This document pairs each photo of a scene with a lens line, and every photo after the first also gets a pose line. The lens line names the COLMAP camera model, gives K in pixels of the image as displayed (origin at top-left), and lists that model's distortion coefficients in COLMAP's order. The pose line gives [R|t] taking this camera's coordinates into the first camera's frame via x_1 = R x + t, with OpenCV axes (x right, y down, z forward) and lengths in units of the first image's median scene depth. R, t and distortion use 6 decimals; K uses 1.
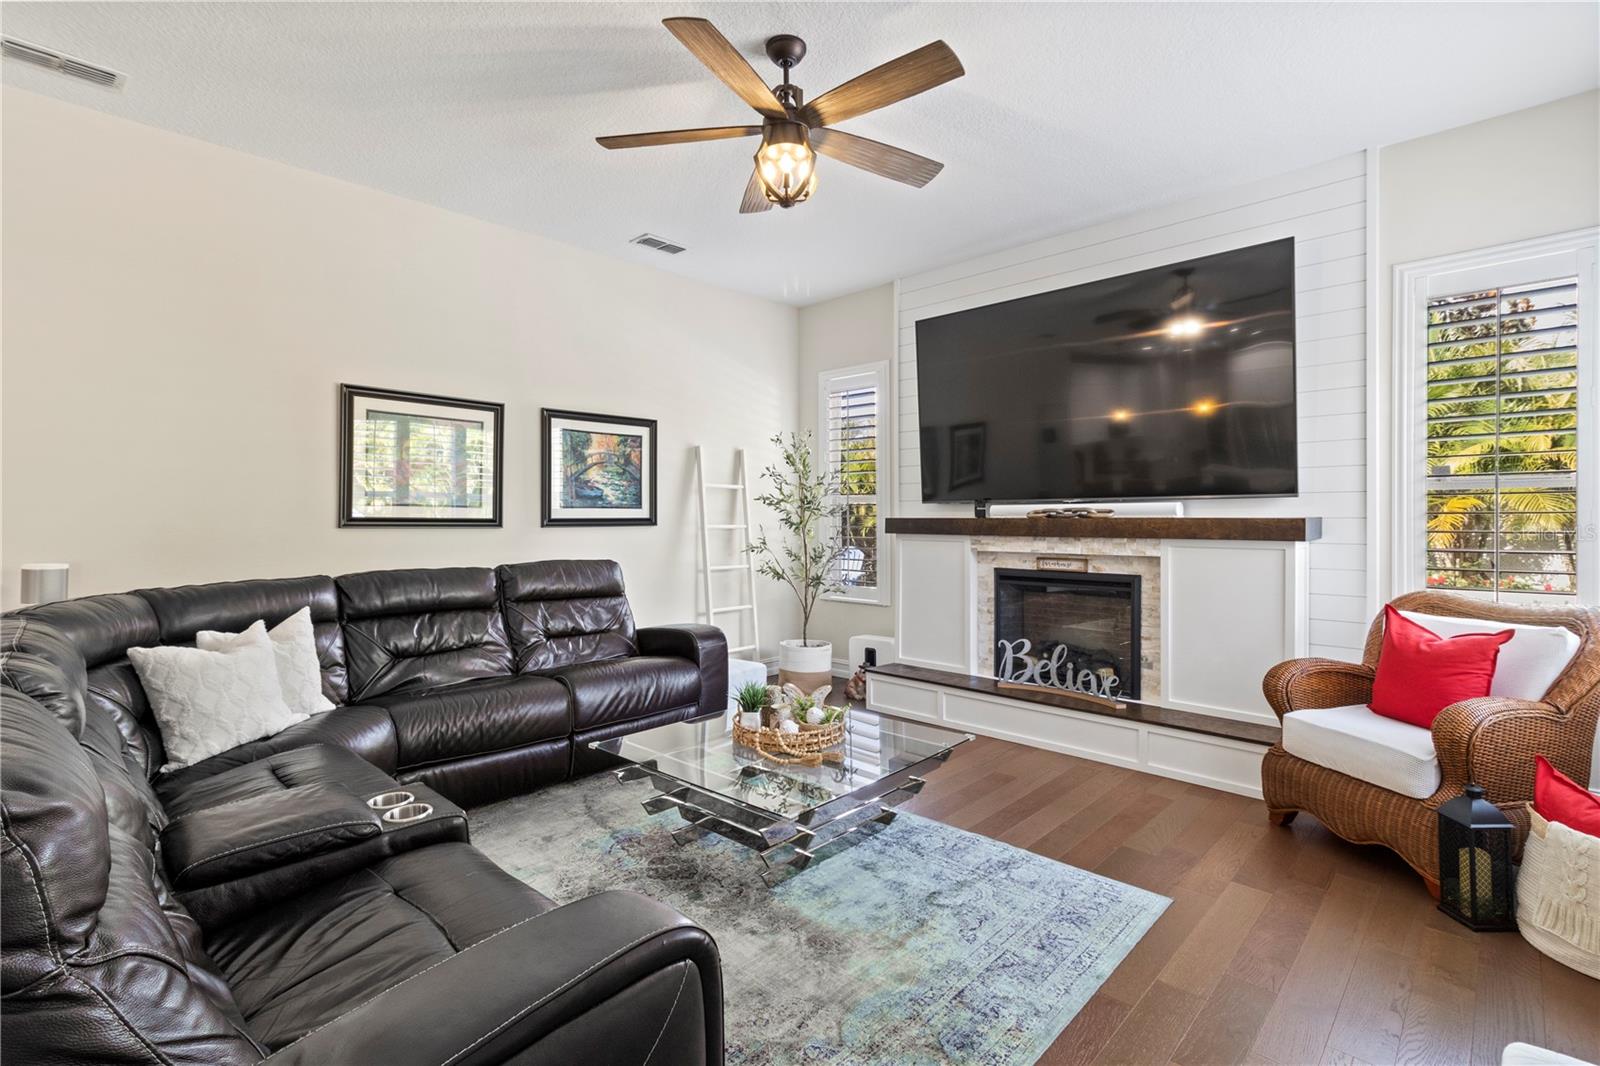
lens RADIAL K [[741.2, 0, 804.7], [0, 741.2, 522.6], [0, 0, 1]] dist [0.007139, 0.000180]
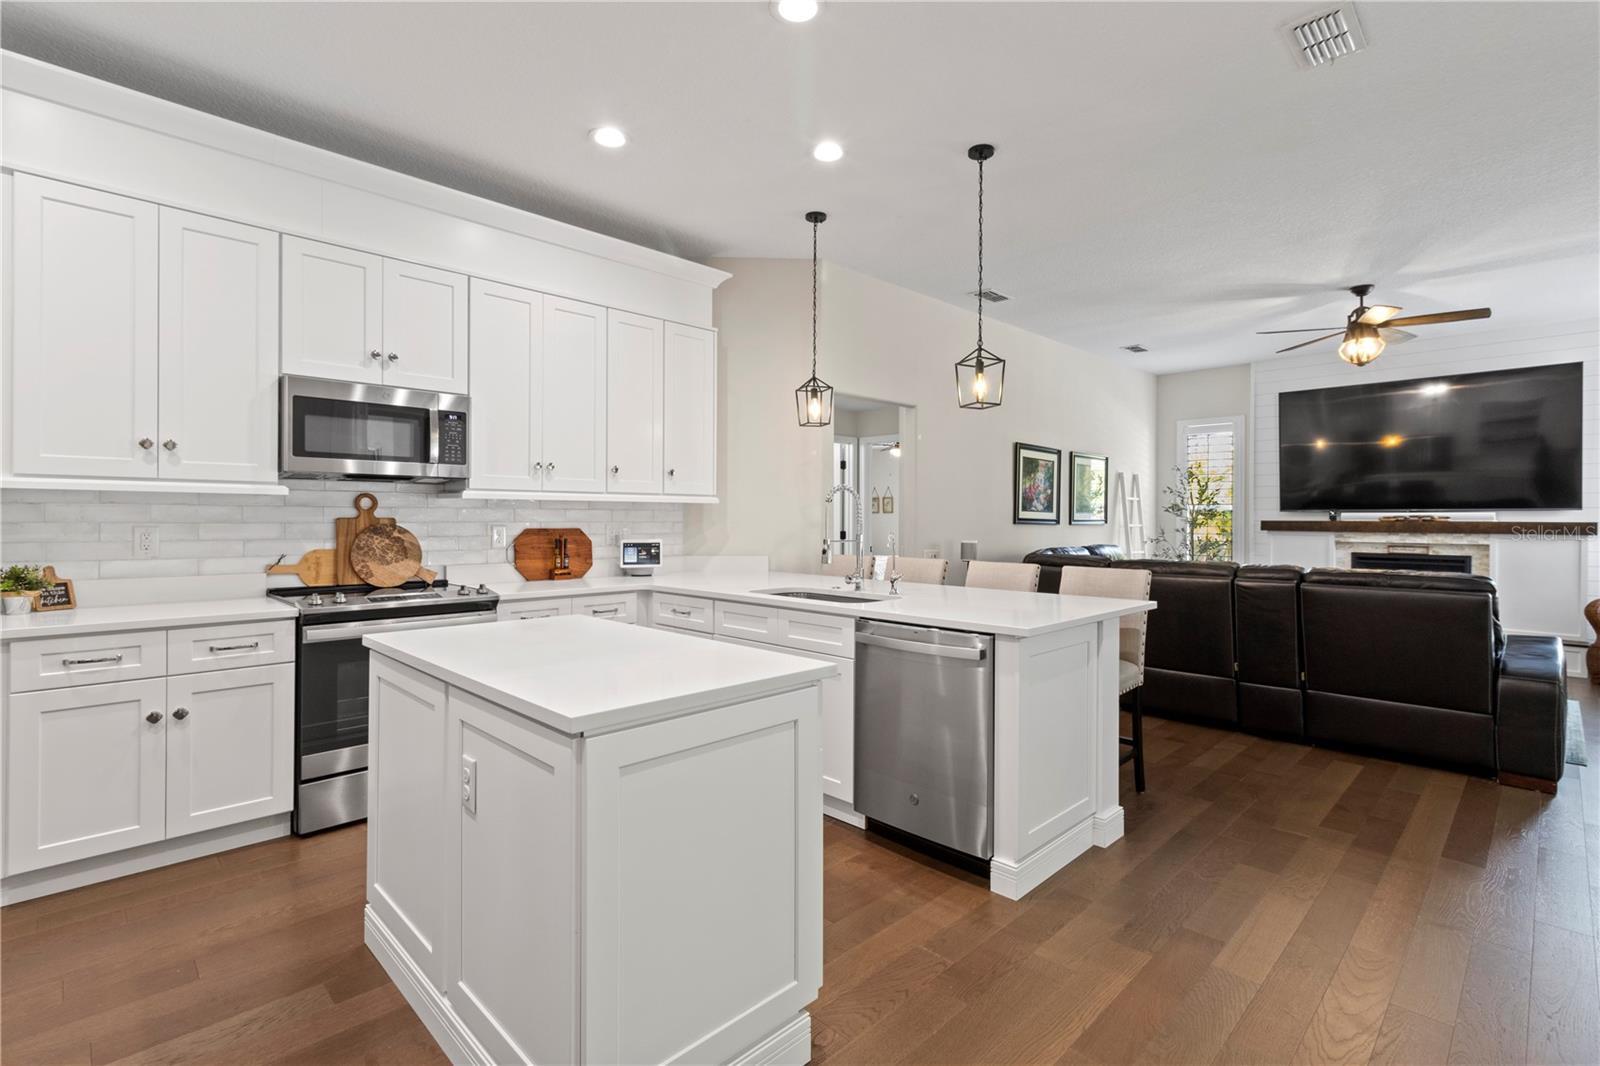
lens RADIAL K [[741.2, 0, 804.7], [0, 741.2, 522.6], [0, 0, 1]] dist [0.007139, 0.000180]
pose [[0.999435, 0.008074, -0.032627, -0.920238], [-0.008079, 0.999967, -0.000021, 0.007178], [0.032626, 0.000284, 0.999468, -0.675976]]
